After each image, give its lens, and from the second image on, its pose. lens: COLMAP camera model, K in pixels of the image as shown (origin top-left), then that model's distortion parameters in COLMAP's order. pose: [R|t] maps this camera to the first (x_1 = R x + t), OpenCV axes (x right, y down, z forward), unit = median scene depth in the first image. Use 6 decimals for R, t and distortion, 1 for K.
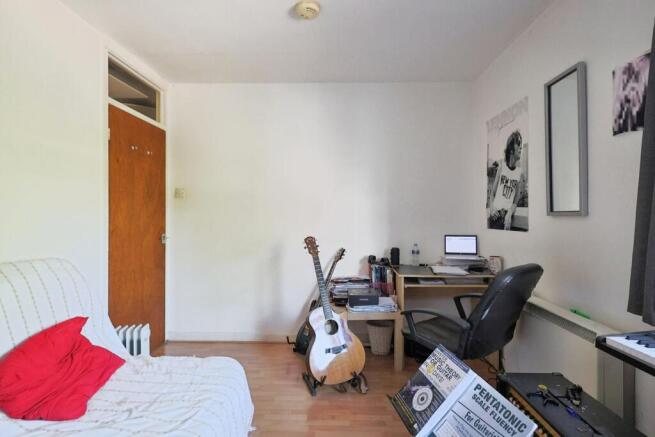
lens RADIAL K [[327.2, 0, 329.8], [0, 327.2, 217.5], [0, 0, 1]] dist [-0.000097, 0.000262]
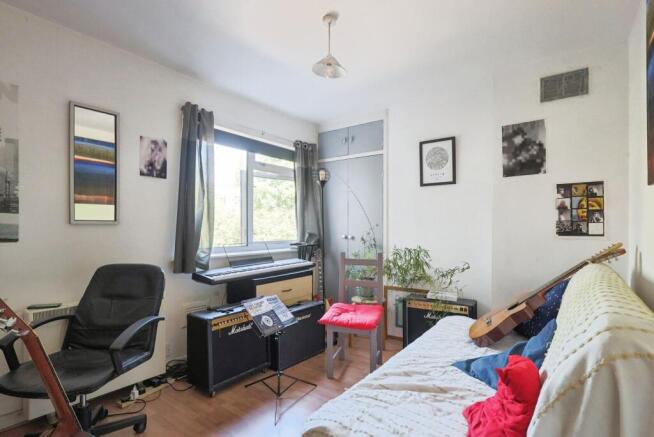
lens RADIAL K [[326.7, 0, 326.9], [0, 326.7, 220.5], [0, 0, 1]] dist [-0.000097, 0.000262]
pose [[-0.832178, 0.007961, 0.554452, -0.559063], [0.002014, 0.999934, -0.011335, -0.001612], [-0.554506, -0.008316, -0.832138, 1.264996]]
